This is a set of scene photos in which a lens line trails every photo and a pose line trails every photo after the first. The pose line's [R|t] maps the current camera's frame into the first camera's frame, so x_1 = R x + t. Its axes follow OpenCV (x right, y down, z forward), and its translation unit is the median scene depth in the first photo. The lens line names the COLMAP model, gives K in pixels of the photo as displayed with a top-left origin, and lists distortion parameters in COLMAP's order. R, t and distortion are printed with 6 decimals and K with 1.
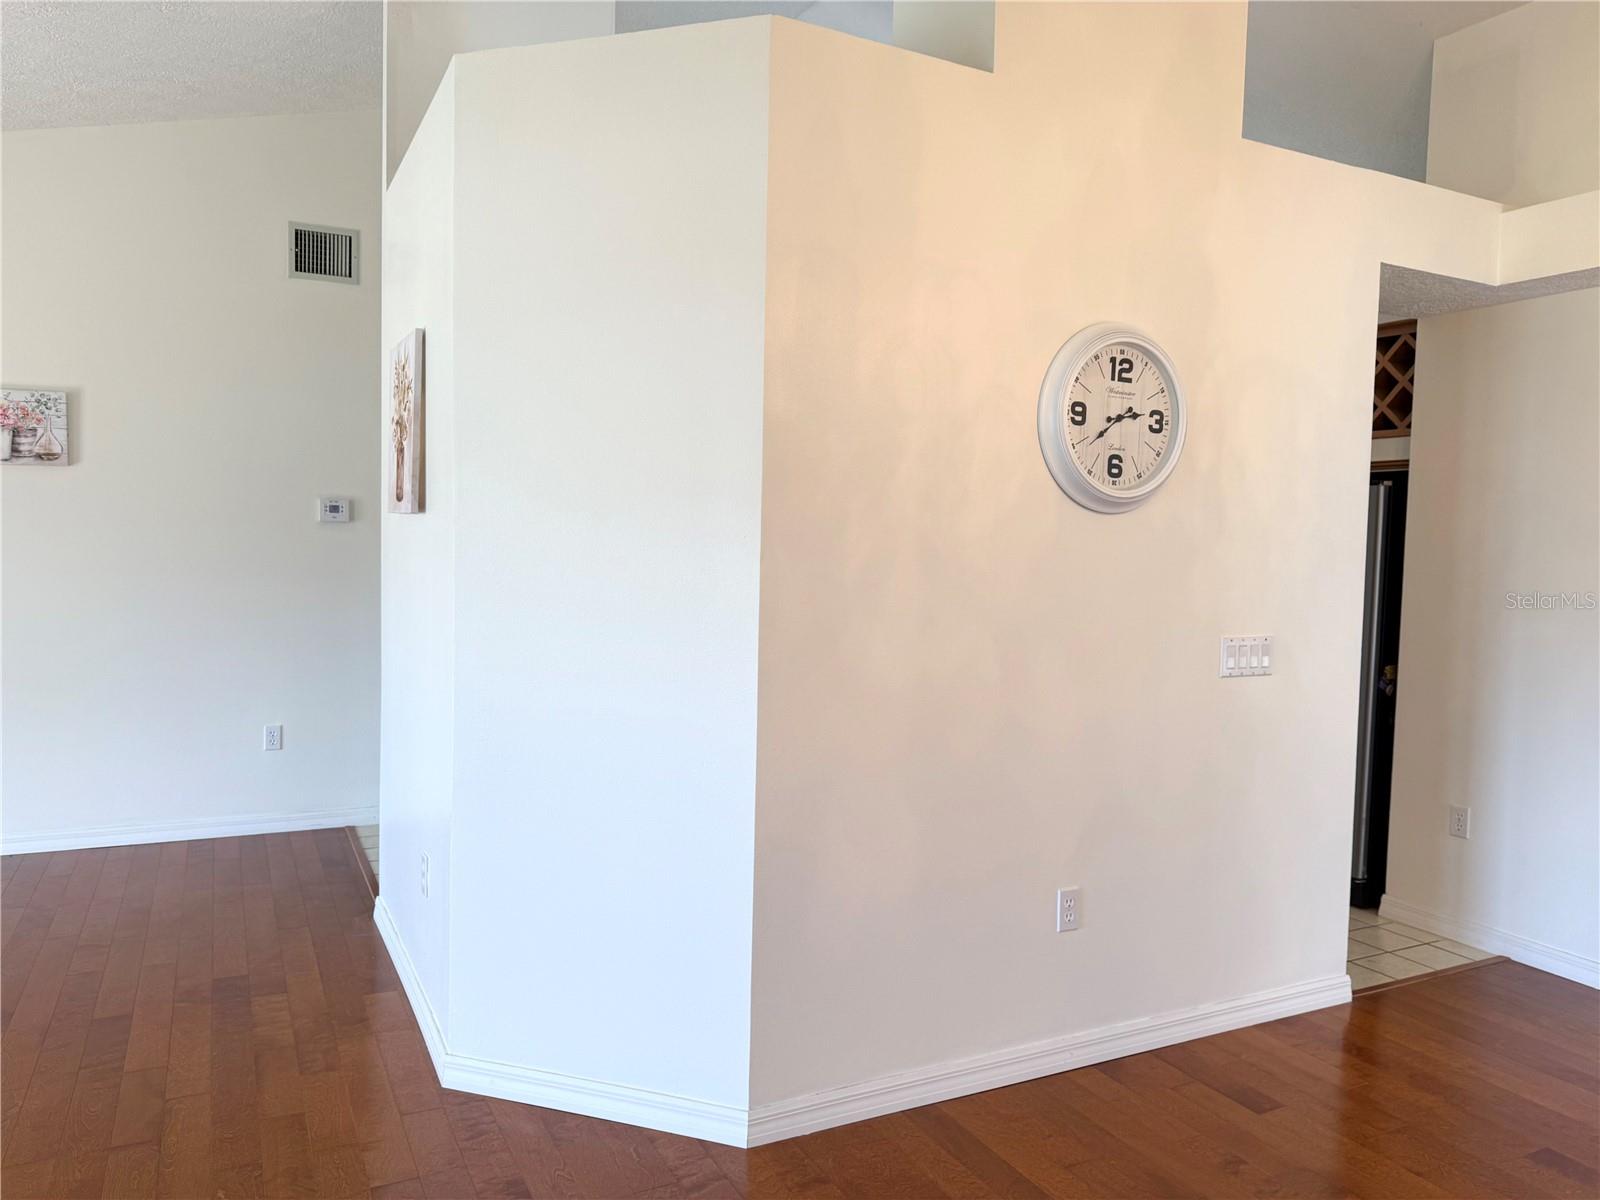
lens RADIAL K [[1130.1, 0, 795.4], [0, 1130.1, 606.4], [0, 0, 1]] dist [0.033668, -0.044027]
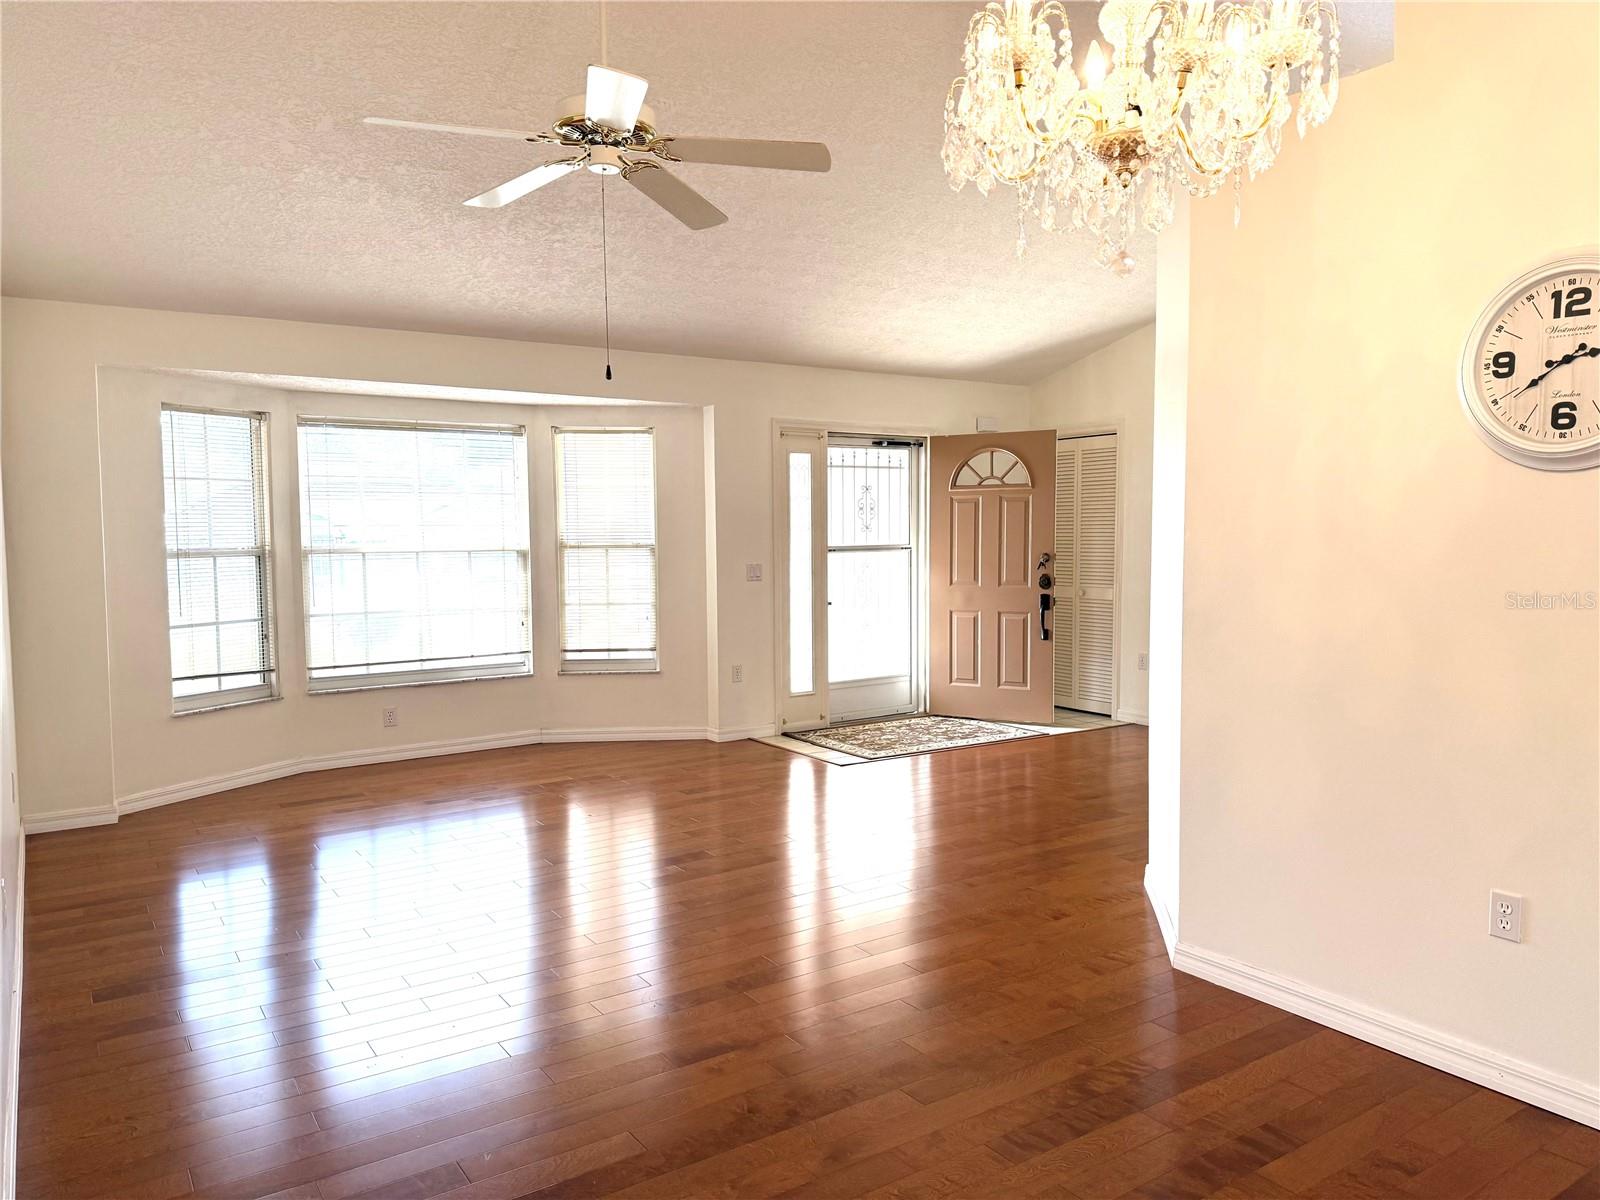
lens RADIAL K [[1114.7, 0, 802.5], [0, 1114.7, 606.6], [0, 0, 1]] dist [0.109511, -0.144878]
pose [[0.126051, 0.043782, -0.991057, 0.931966], [-0.048525, 0.998102, 0.037921, 0.013860], [0.990836, 0.043311, 0.127936, 0.283378]]
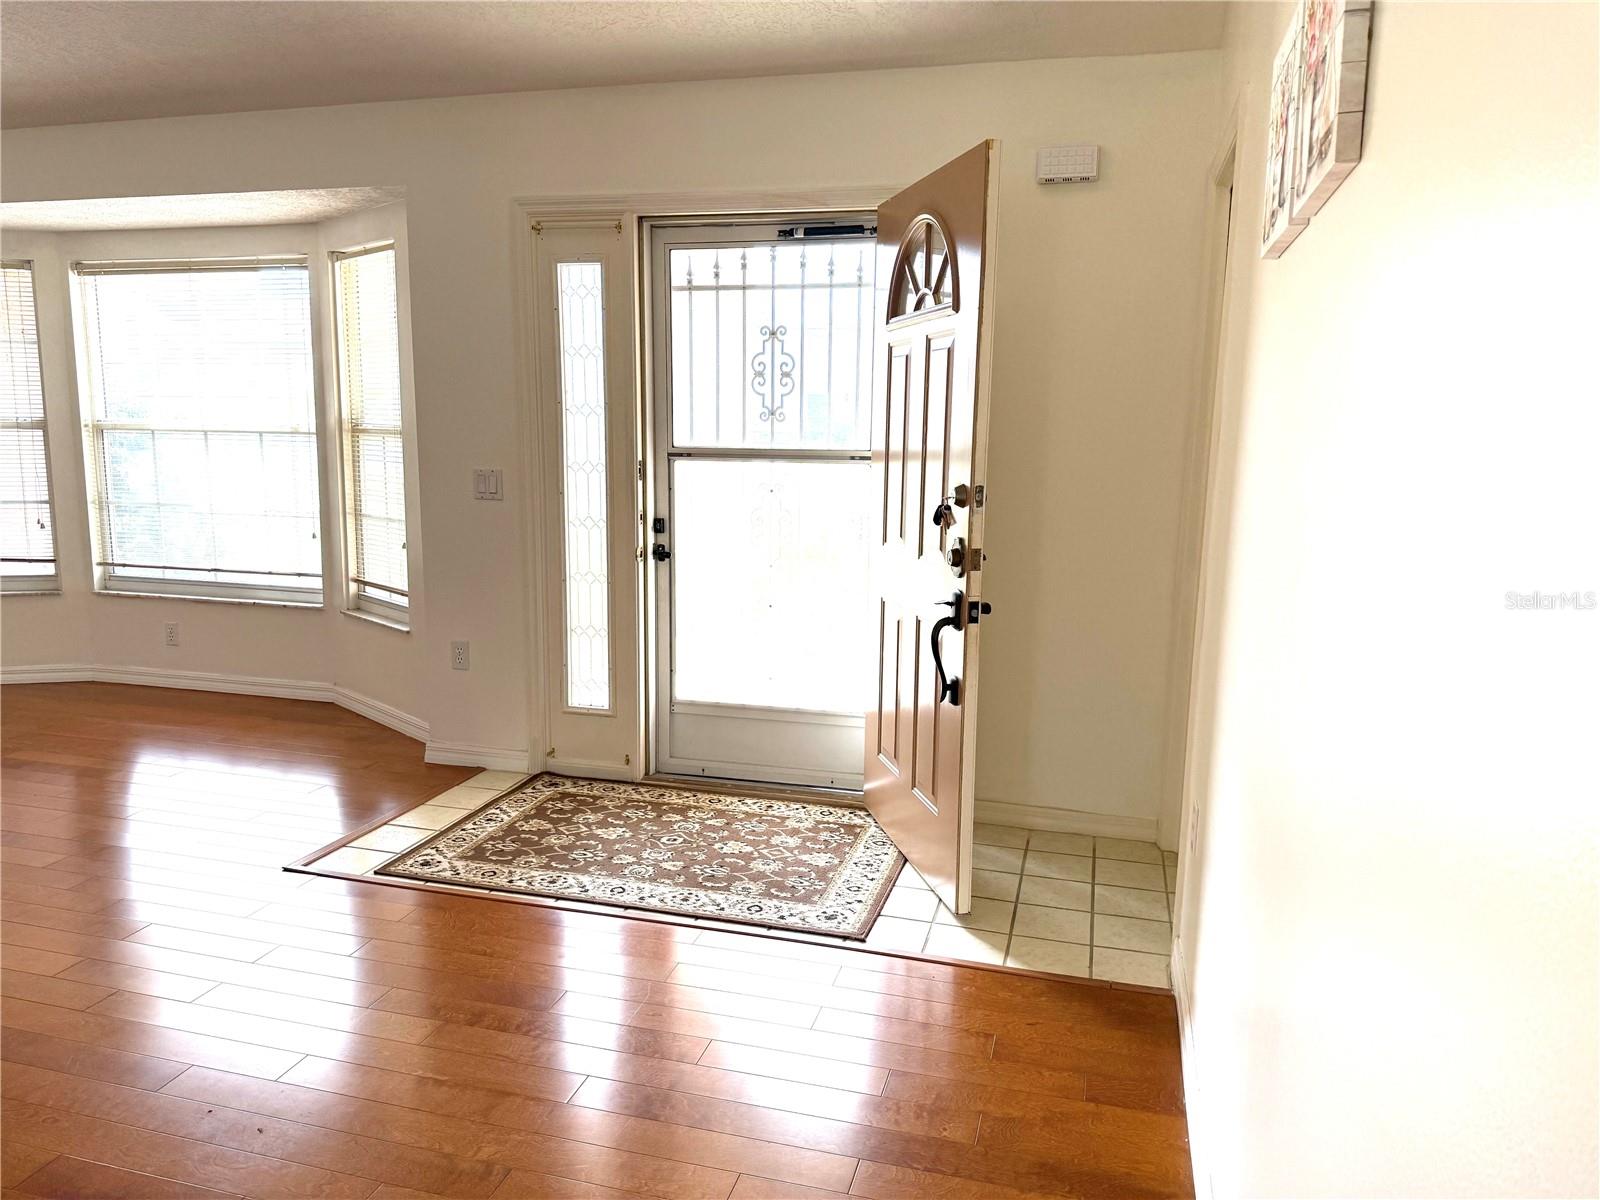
lens RADIAL K [[1112.2, 0, 803.7], [0, 1112.2, 606.5], [0, 0, 1]] dist [0.178321, -0.332348]
pose [[-0.670227, 0.086067, -0.737149, -0.502799], [-0.075952, 0.980084, 0.183487, -0.086826], [0.738259, 0.178966, -0.650342, 1.525448]]
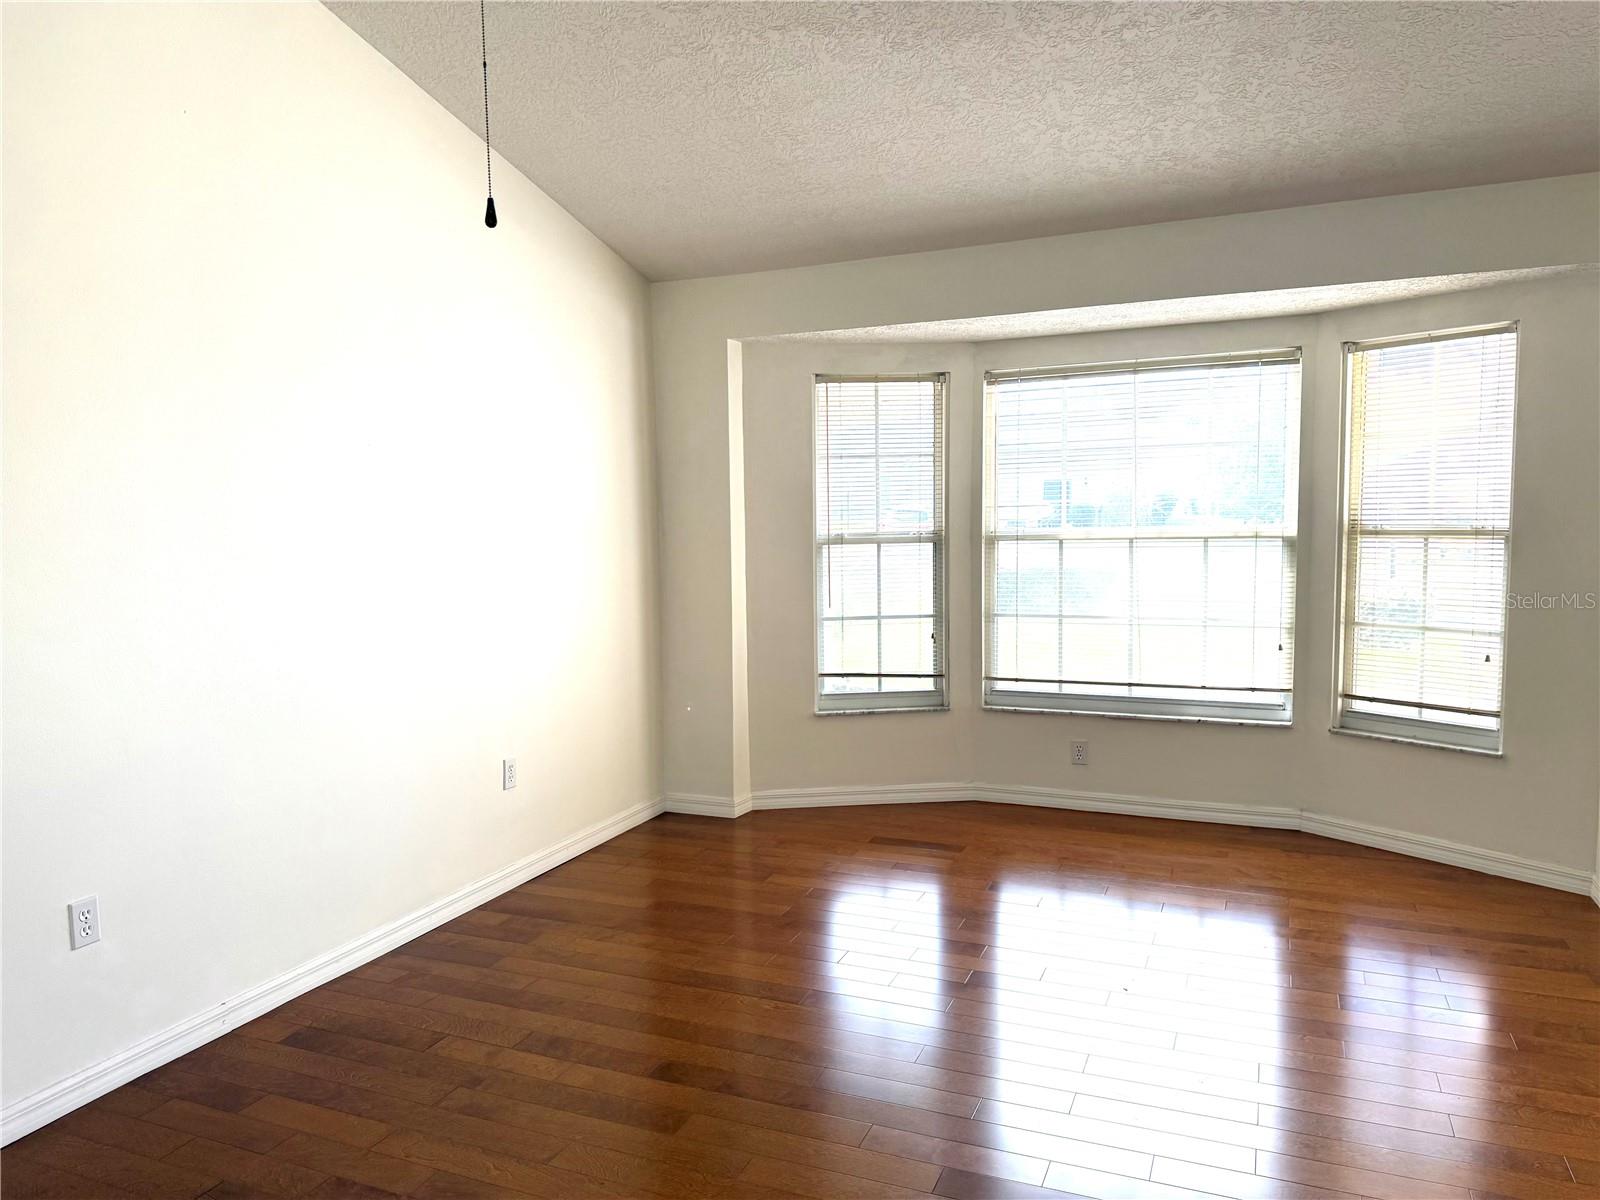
lens RADIAL K [[1114.7, 0, 802.5], [0, 1114.7, 606.6], [0, 0, 1]] dist [0.109511, -0.144878]
pose [[-0.767422, 0.042110, -0.639759, 0.148577], [-0.040290, 0.992701, 0.113671, -0.035415], [0.639876, 0.113009, -0.760124, 0.713517]]
